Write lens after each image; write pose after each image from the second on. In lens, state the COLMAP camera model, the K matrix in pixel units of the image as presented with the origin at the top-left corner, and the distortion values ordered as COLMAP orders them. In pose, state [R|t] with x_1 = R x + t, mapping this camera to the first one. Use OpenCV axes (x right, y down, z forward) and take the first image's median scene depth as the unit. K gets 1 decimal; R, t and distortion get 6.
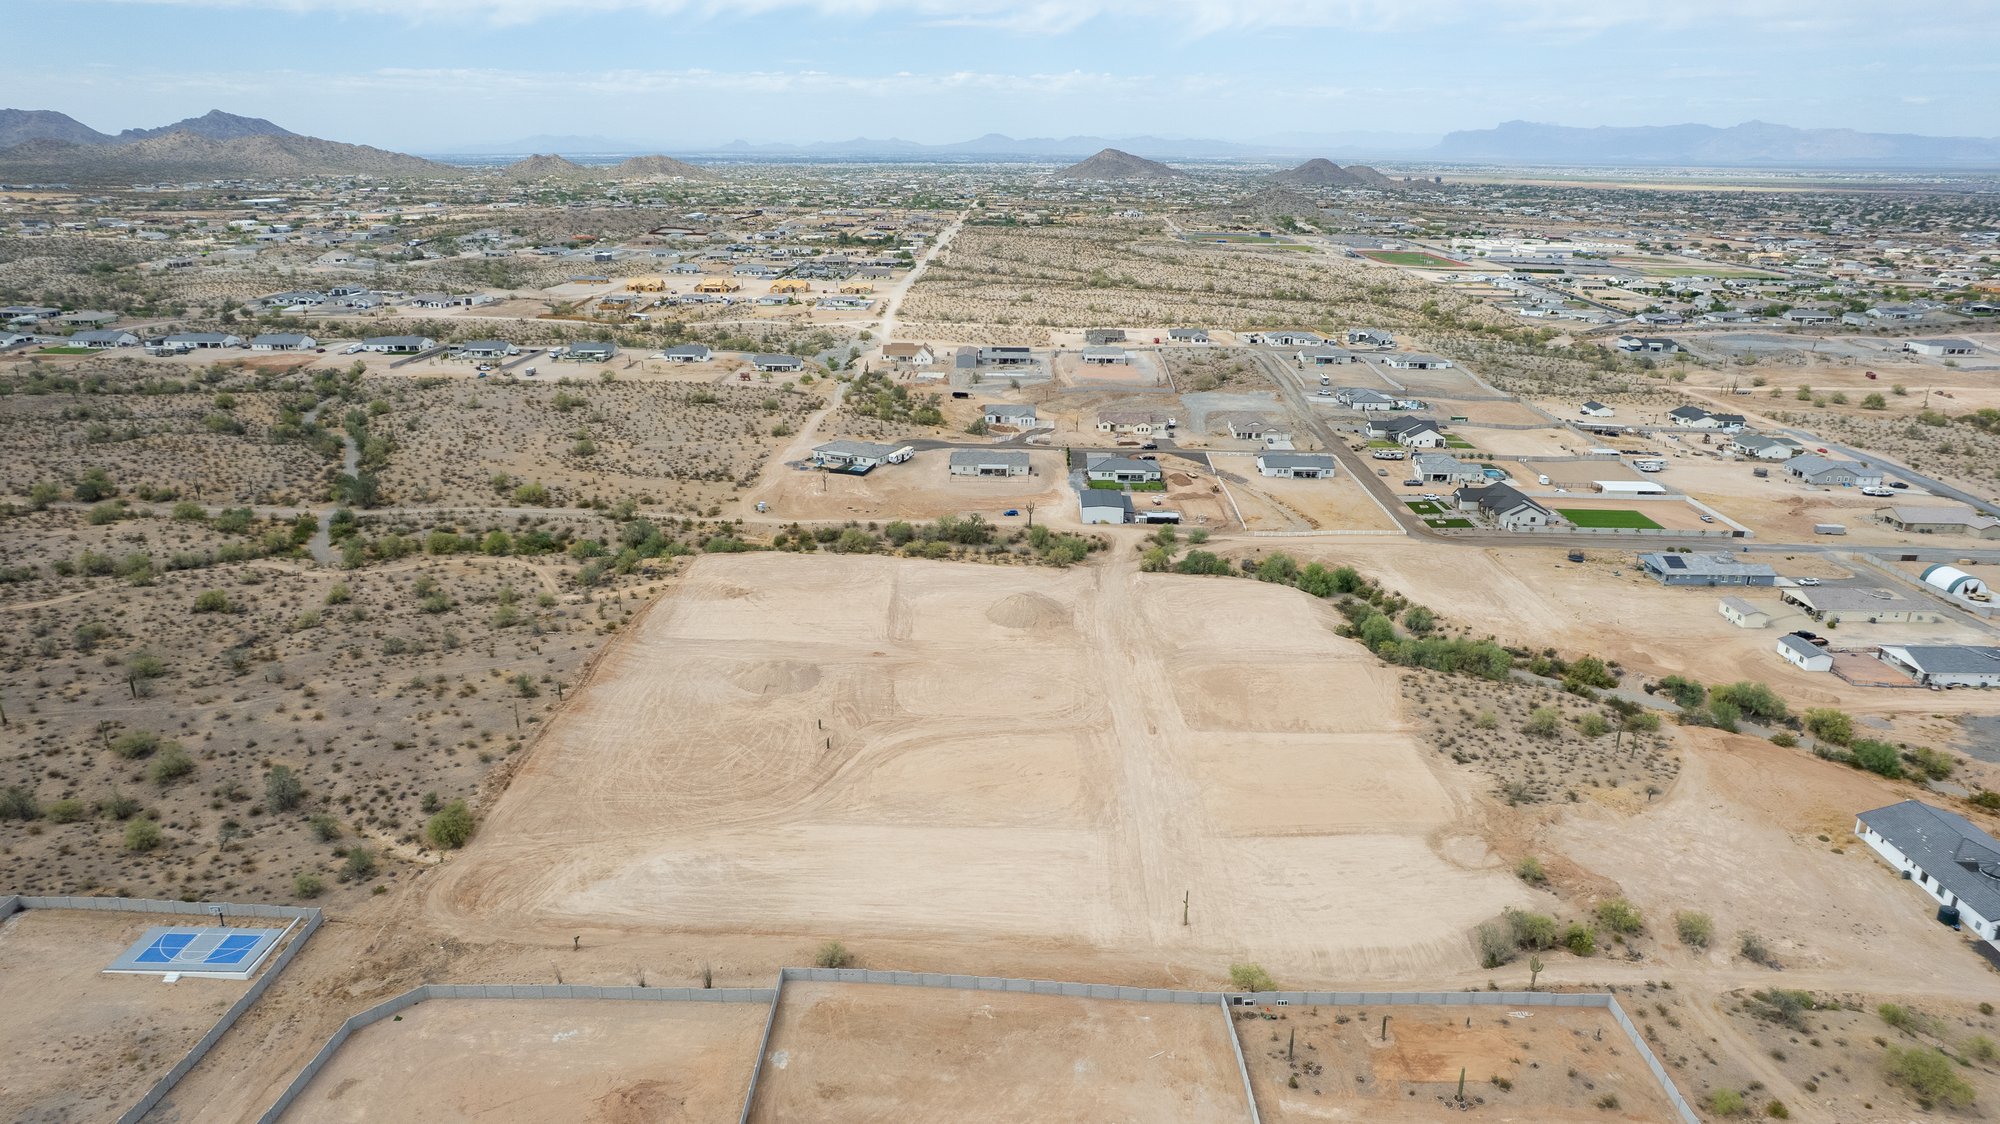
lens RADIAL K [[1277.3, 0, 1012.4], [0, 1277.3, 557.3], [0, 0, 1]] dist [-0.070950, 0.058563]
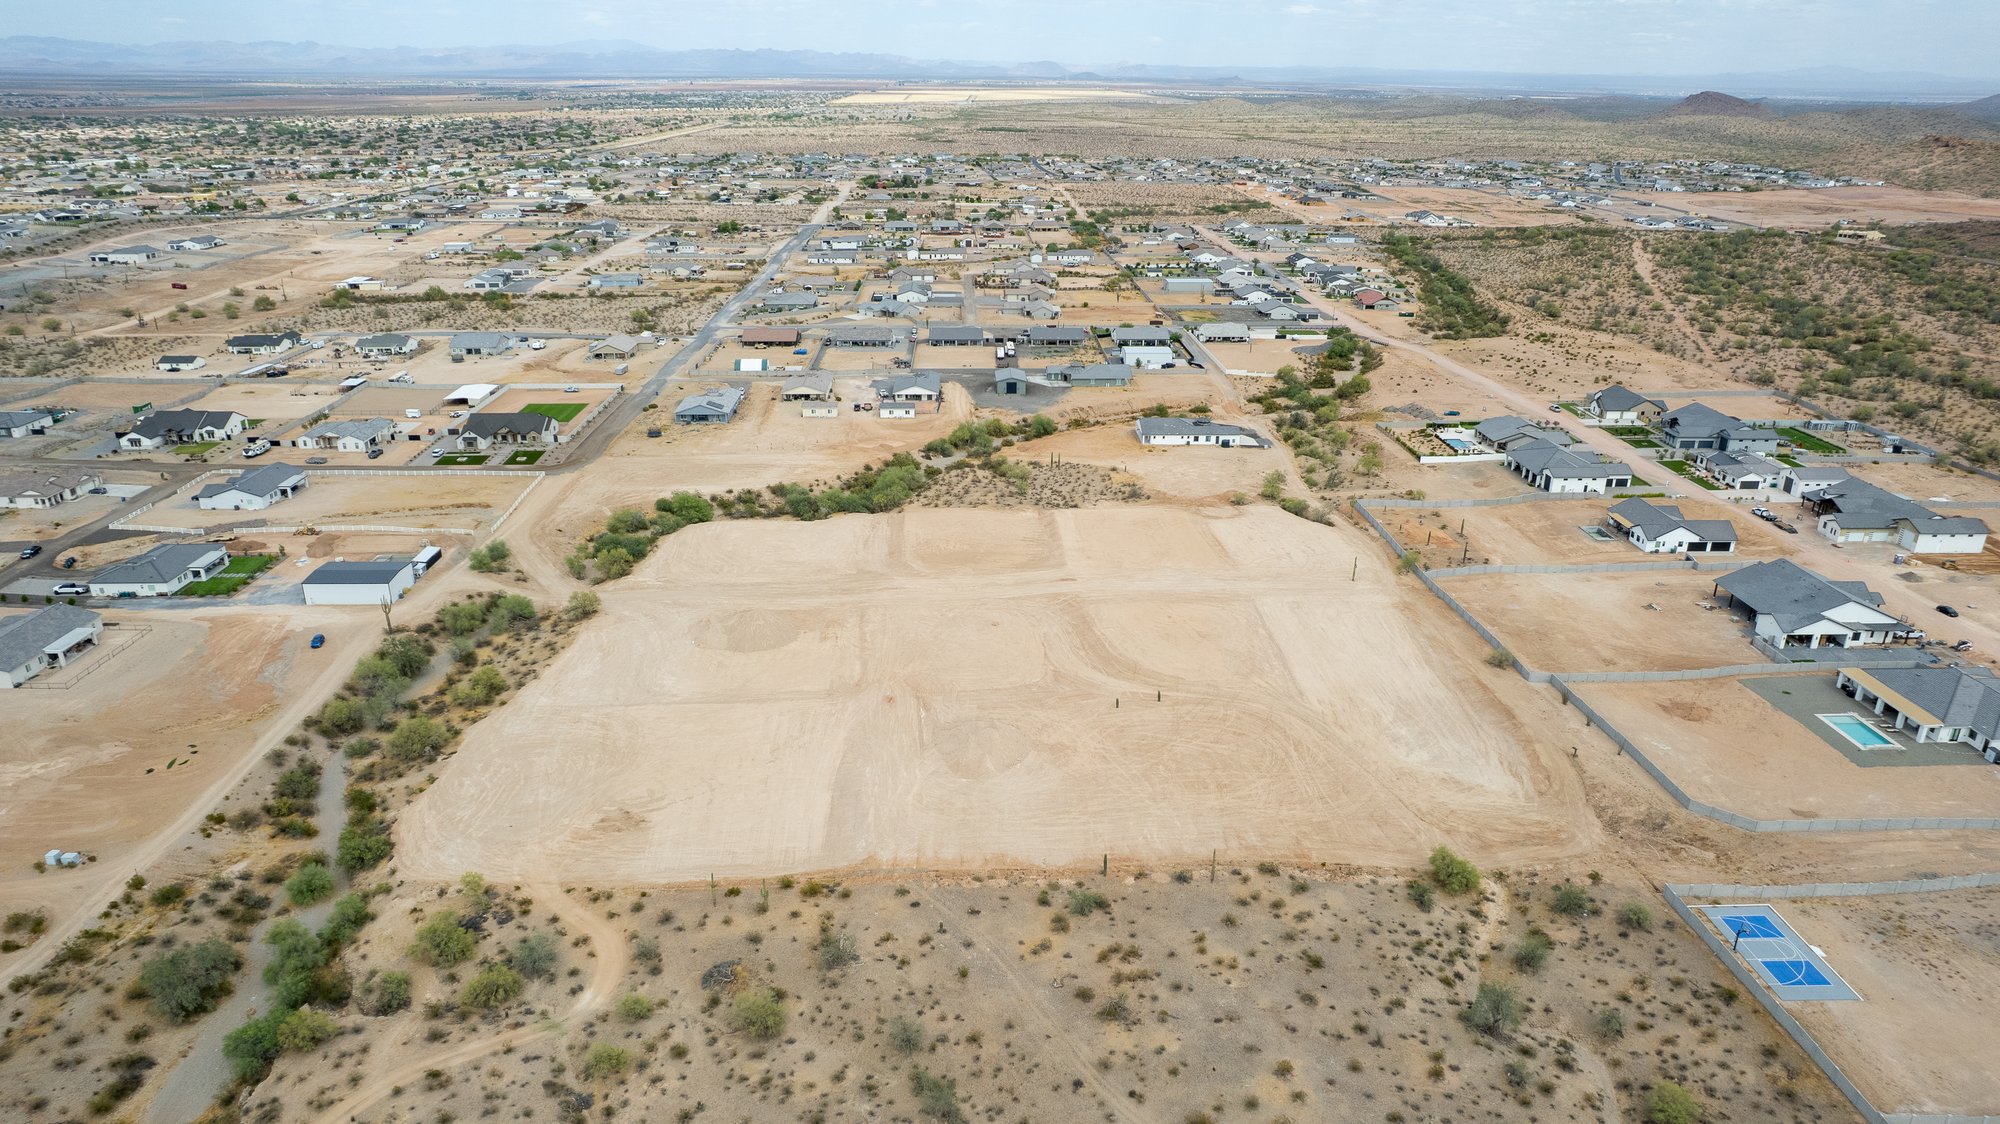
lens RADIAL K [[1277.3, 0, 1005.0], [0, 1277.3, 553.1], [0, 0, 1]] dist [-0.070950, 0.058563]
pose [[-0.043848, -0.365676, 0.929709, -1.044713], [0.299806, 0.882896, 0.361403, -0.351793], [-0.952992, 0.294579, 0.070919, 1.047469]]
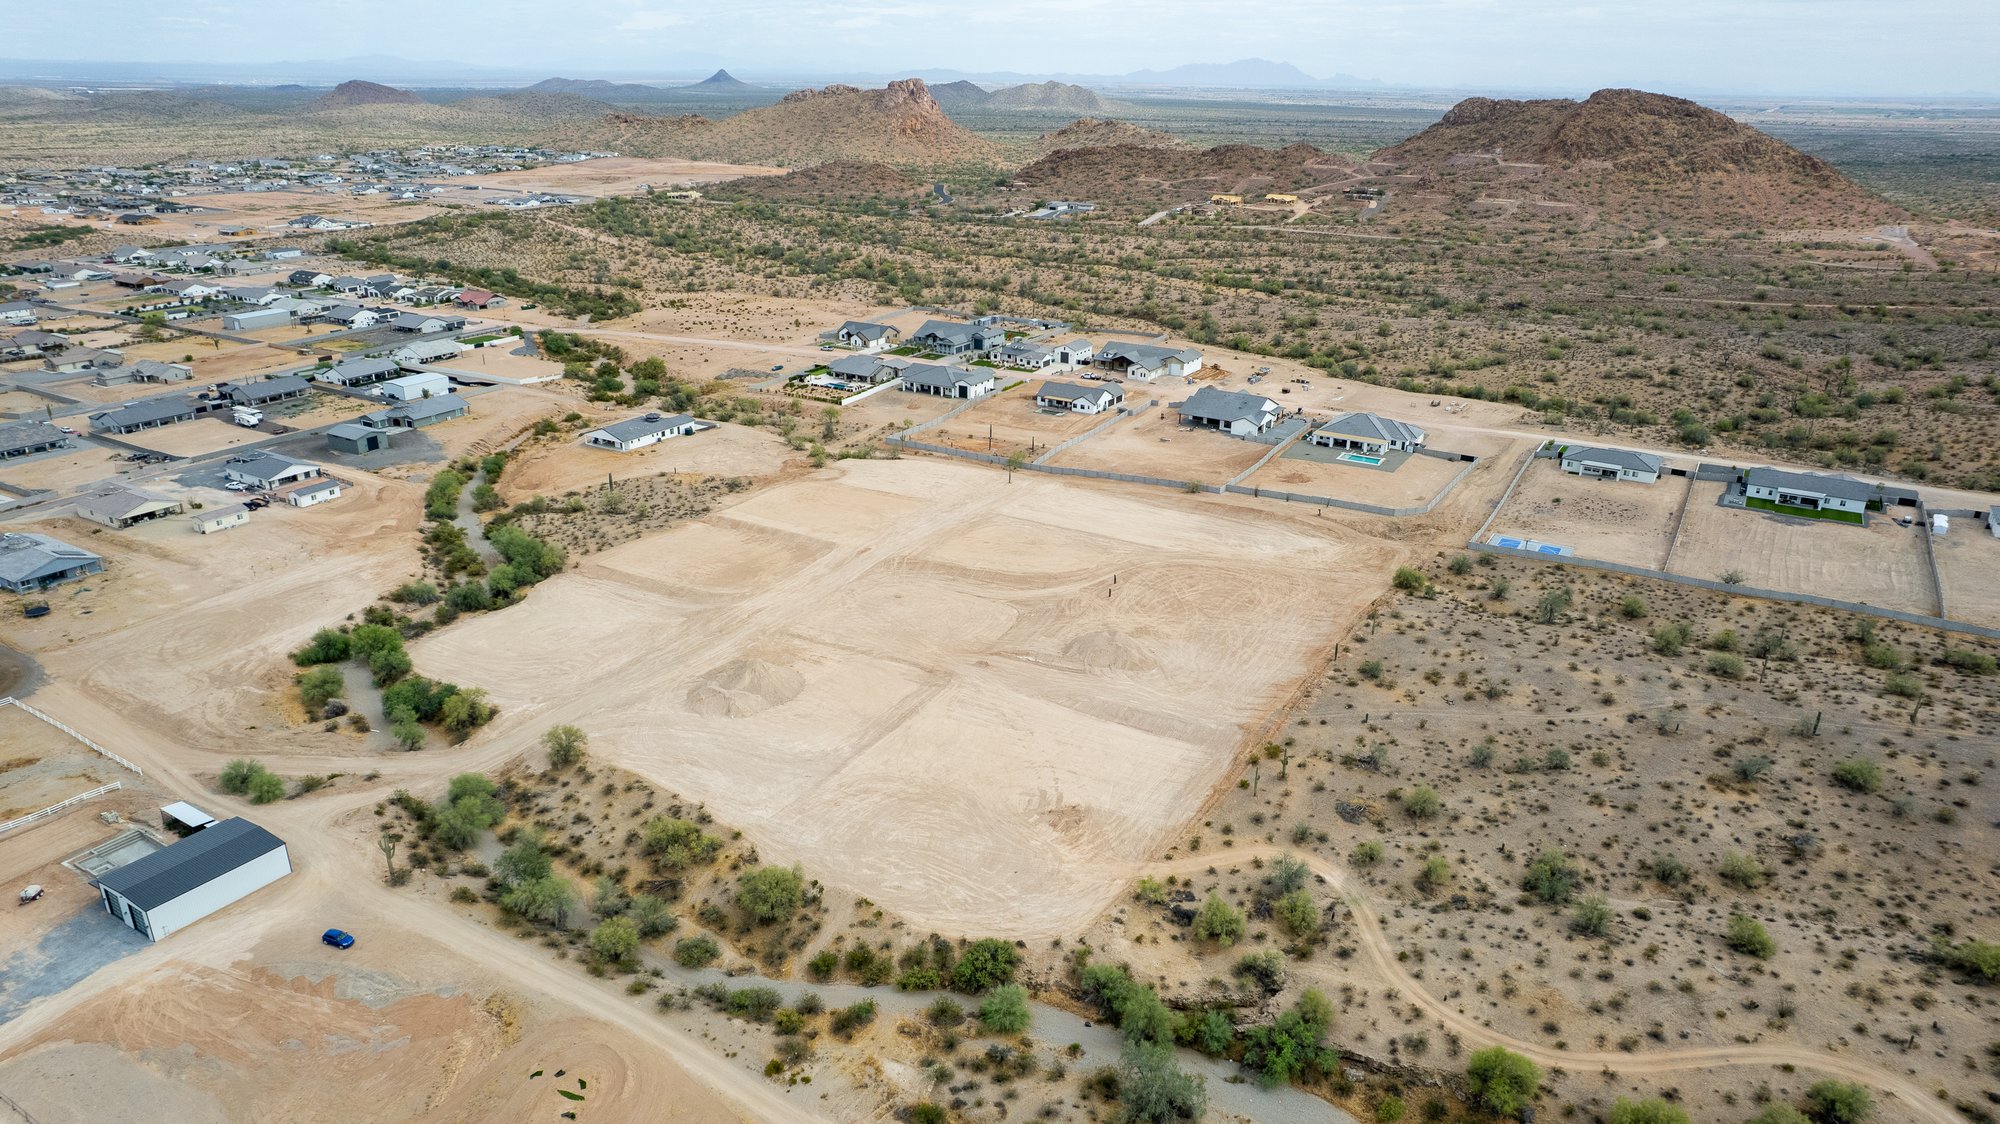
lens RADIAL K [[1277.3, 0, 1002.0], [0, 1277.3, 567.7], [0, 0, 1]] dist [-0.070950, 0.058563]
pose [[-0.857364, -0.204116, 0.472507, -0.643657], [0.141692, 0.788940, 0.597911, -0.621190], [-0.494823, 0.579578, -0.647487, 1.894600]]
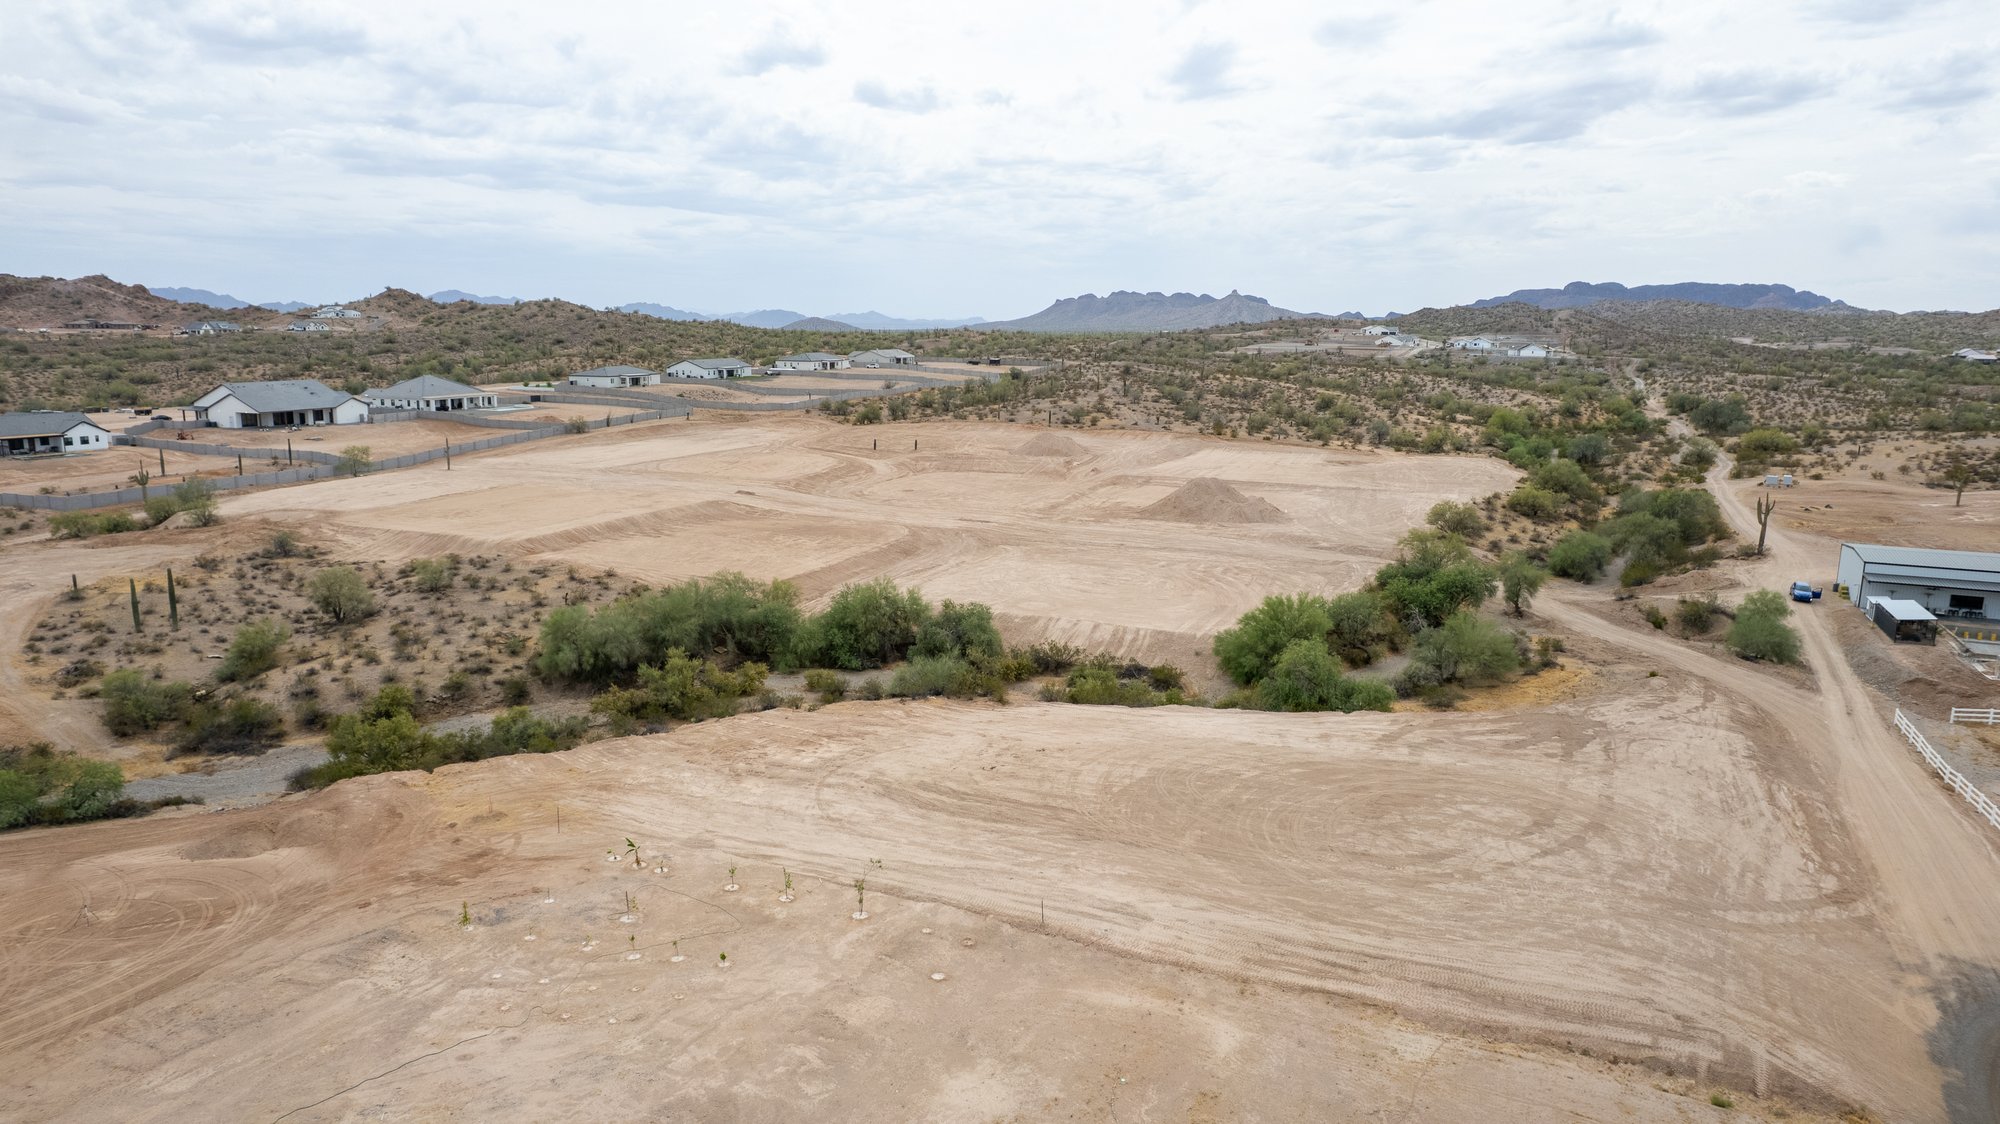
lens RADIAL K [[1277.3, 0, 1009.4], [0, 1277.3, 586.1], [0, 0, 1]] dist [-0.070950, 0.058563]
pose [[-0.392124, 0.175220, -0.903071, 0.850819], [-0.298334, 0.904411, 0.305020, -0.116078], [0.870193, 0.389023, -0.302368, 1.533975]]
